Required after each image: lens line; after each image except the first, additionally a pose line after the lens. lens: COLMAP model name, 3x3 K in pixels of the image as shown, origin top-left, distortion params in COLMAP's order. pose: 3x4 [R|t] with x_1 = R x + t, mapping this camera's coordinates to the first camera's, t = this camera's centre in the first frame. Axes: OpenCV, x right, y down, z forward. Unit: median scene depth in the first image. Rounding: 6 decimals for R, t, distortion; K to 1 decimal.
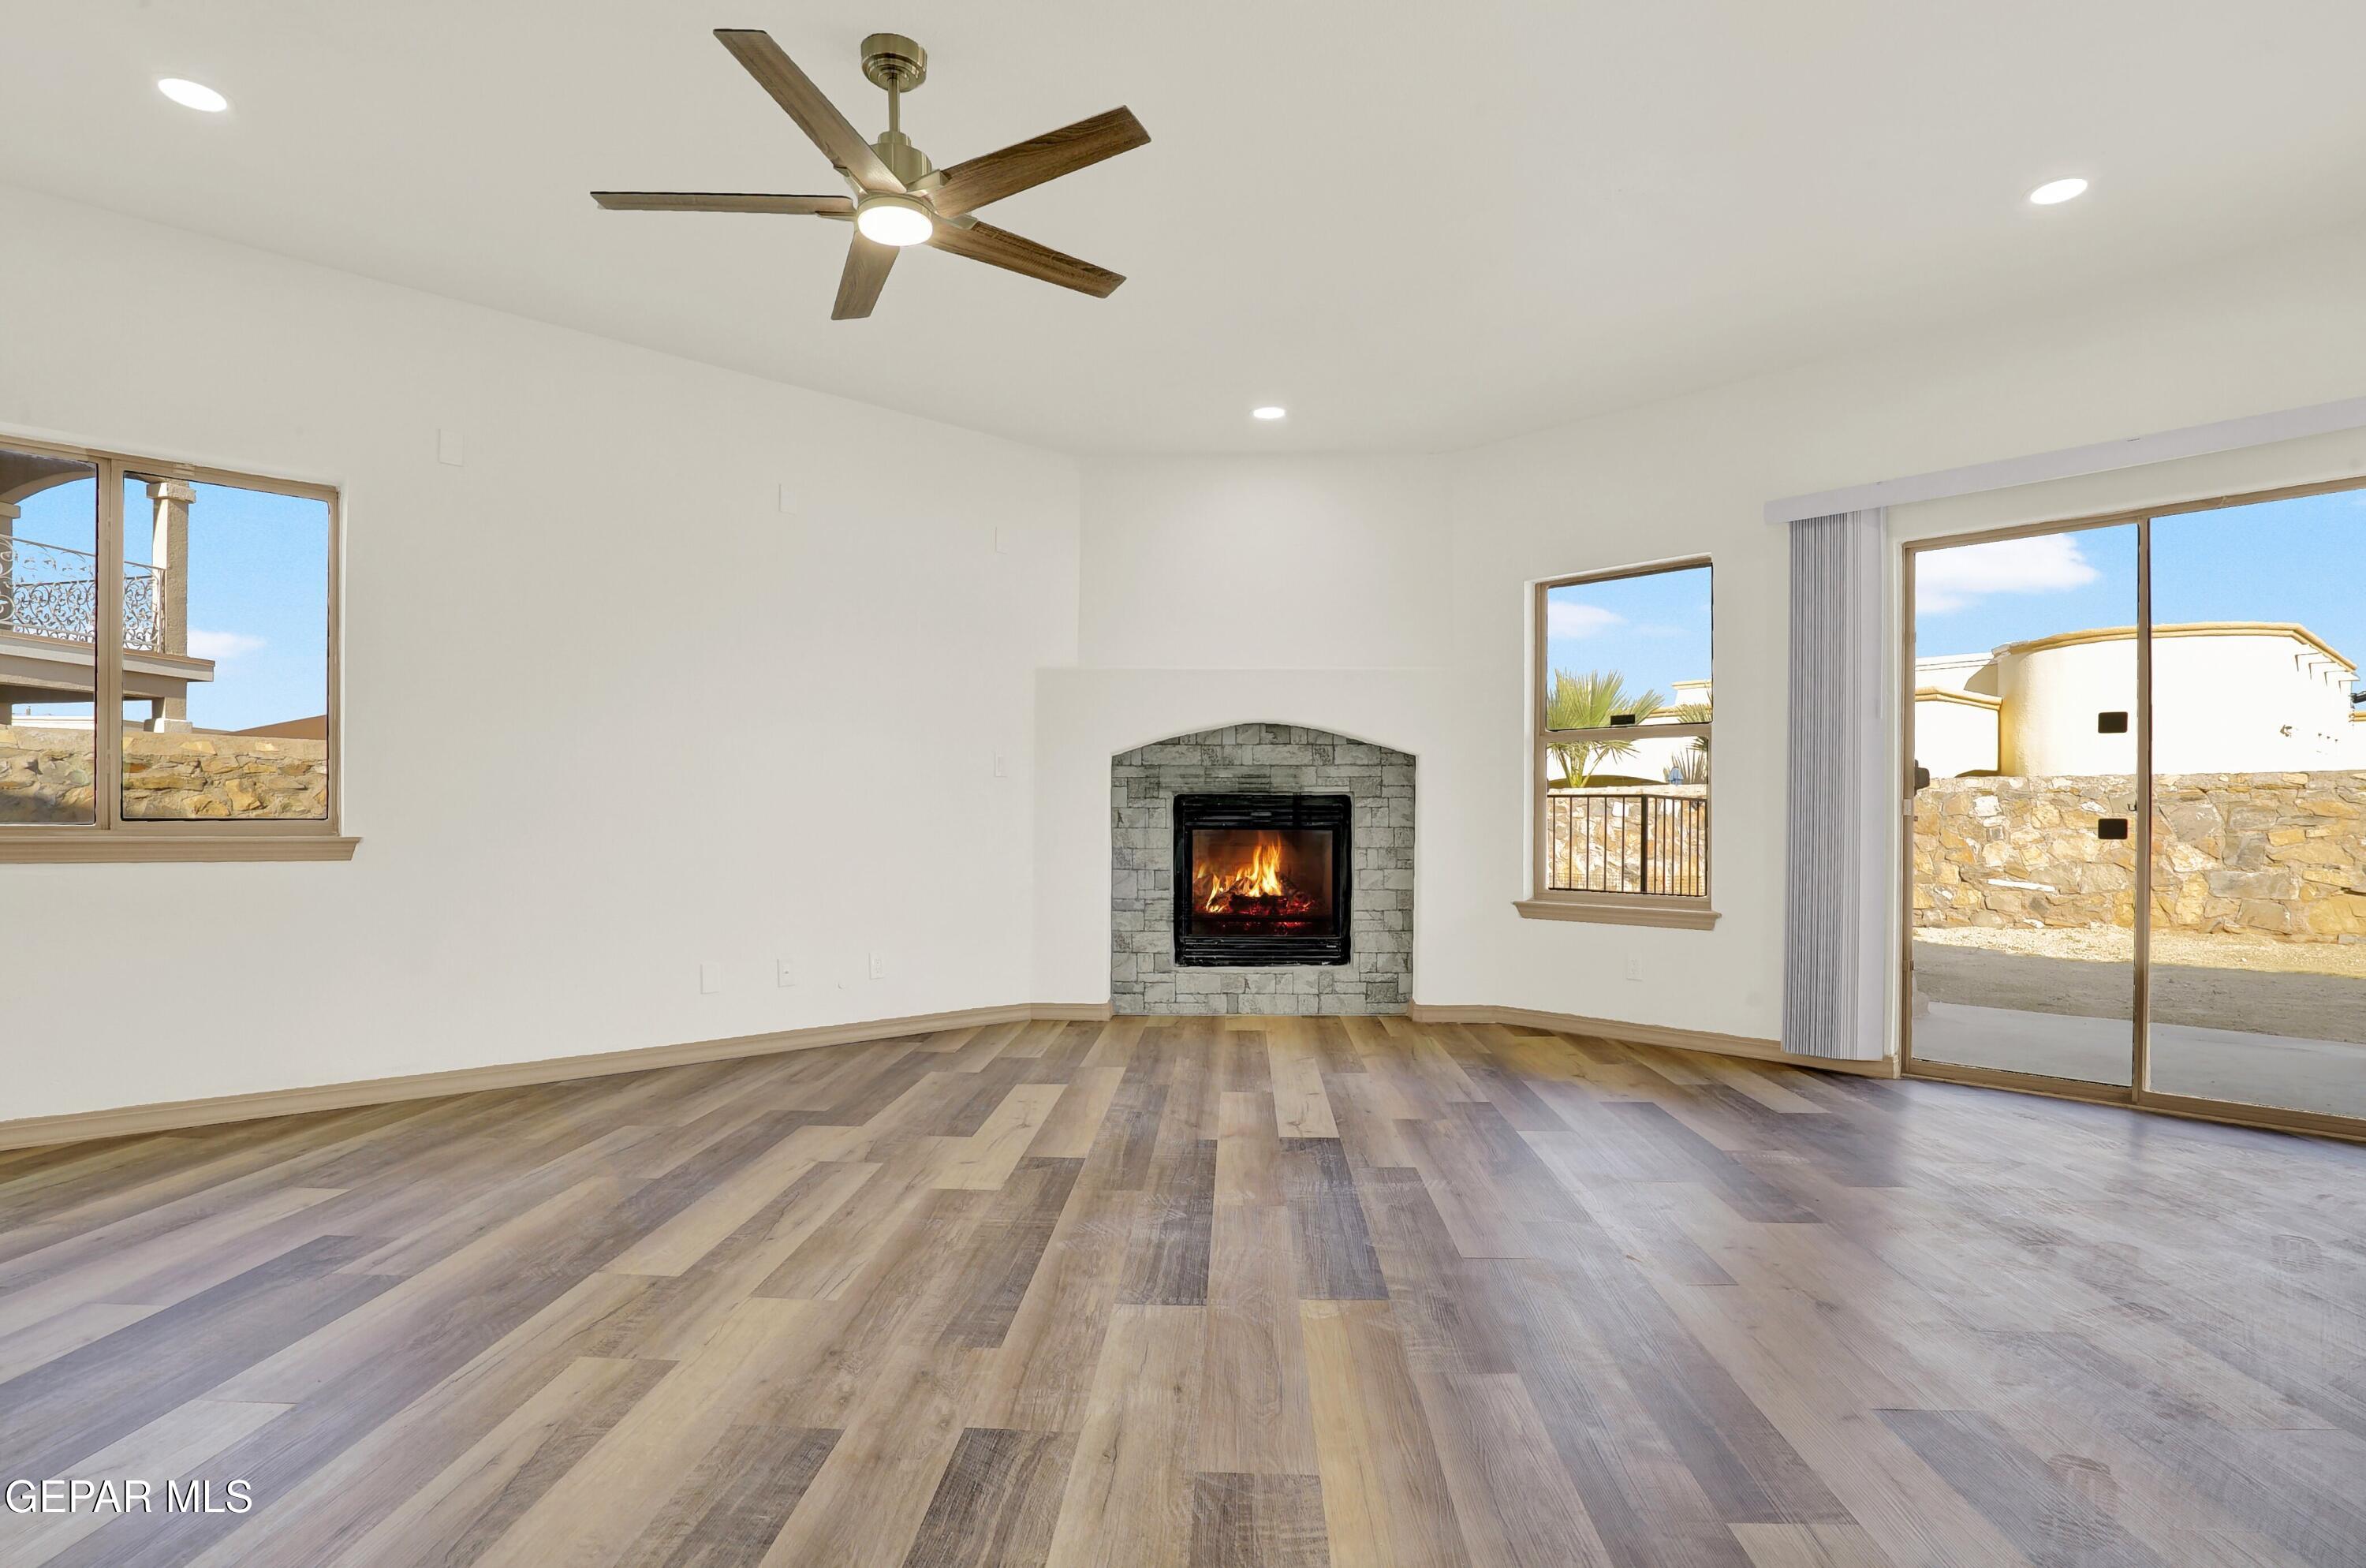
lens RADIAL K [[1162.1, 0, 1172.3], [0, 1162.1, 822.5], [0, 0, 1]] dist [-0.055831, 0.011936]
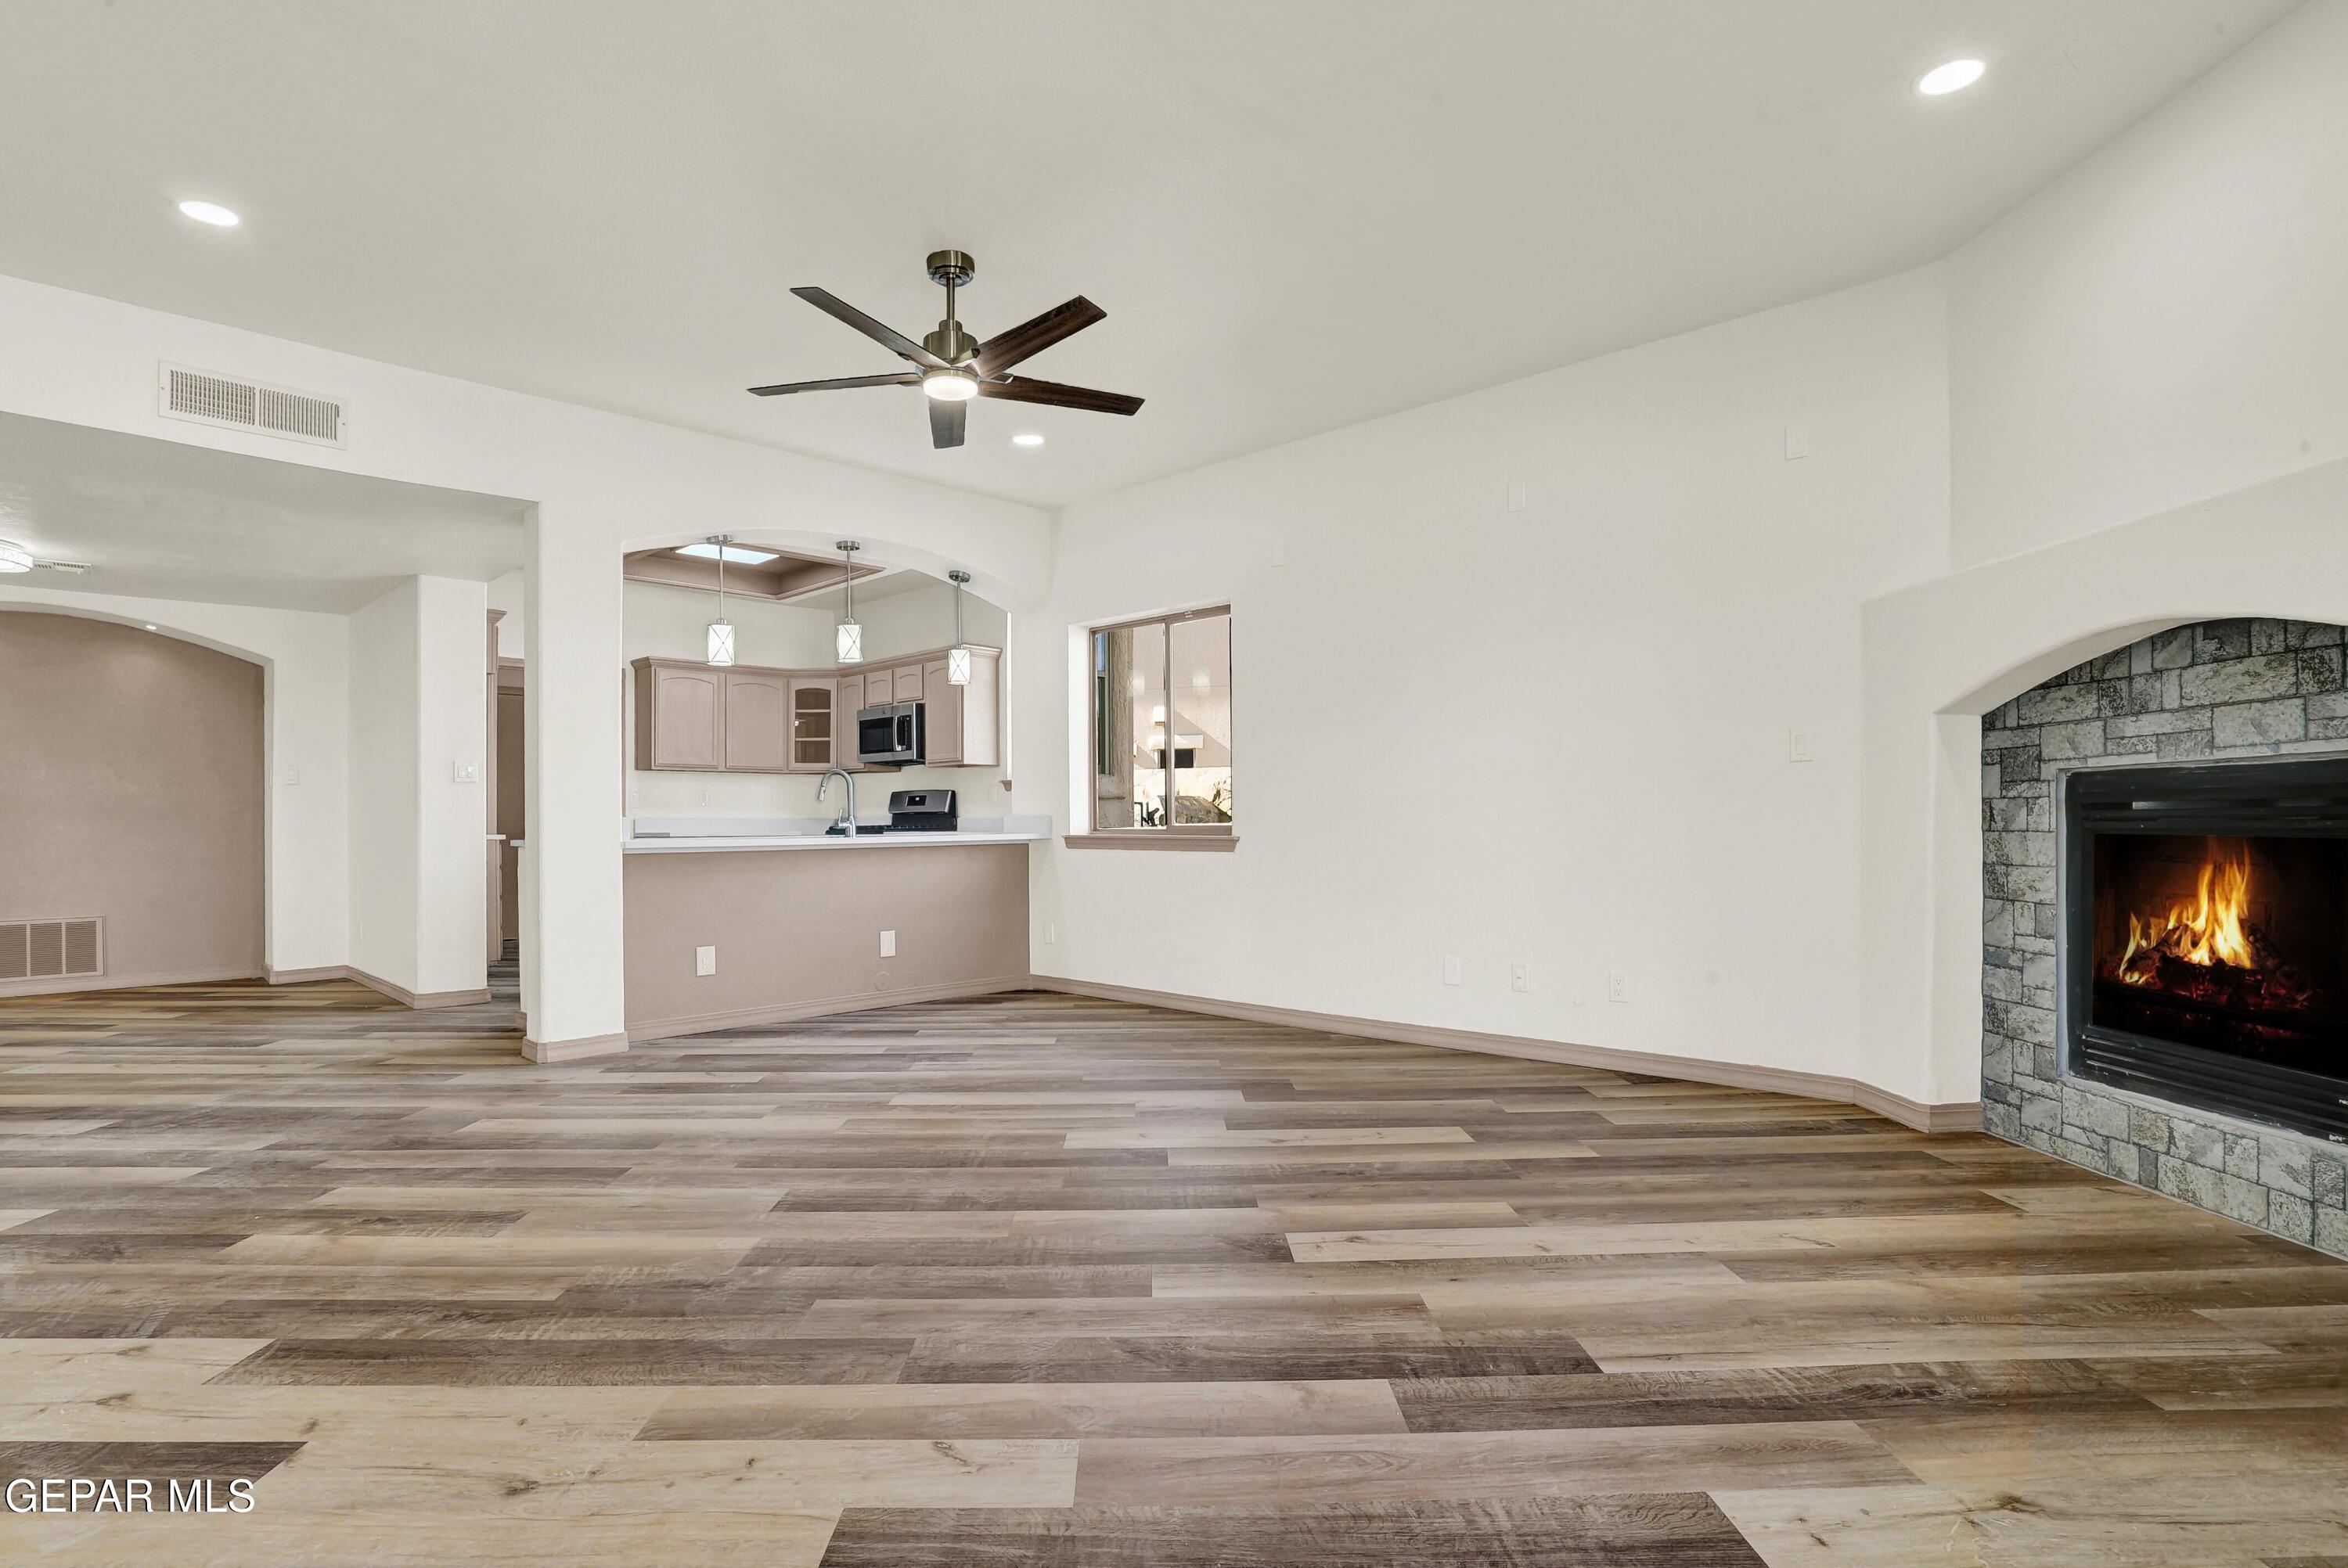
lens RADIAL K [[1153.0, 0, 1171.6], [0, 1153.0, 813.2], [0, 0, 1]] dist [-0.055831, 0.011936]
pose [[0.089443, -0.010855, -0.995933, 0.514523], [0.004614, 0.999934, -0.010484, -0.000595], [0.995981, -0.003658, 0.089487, 0.520730]]
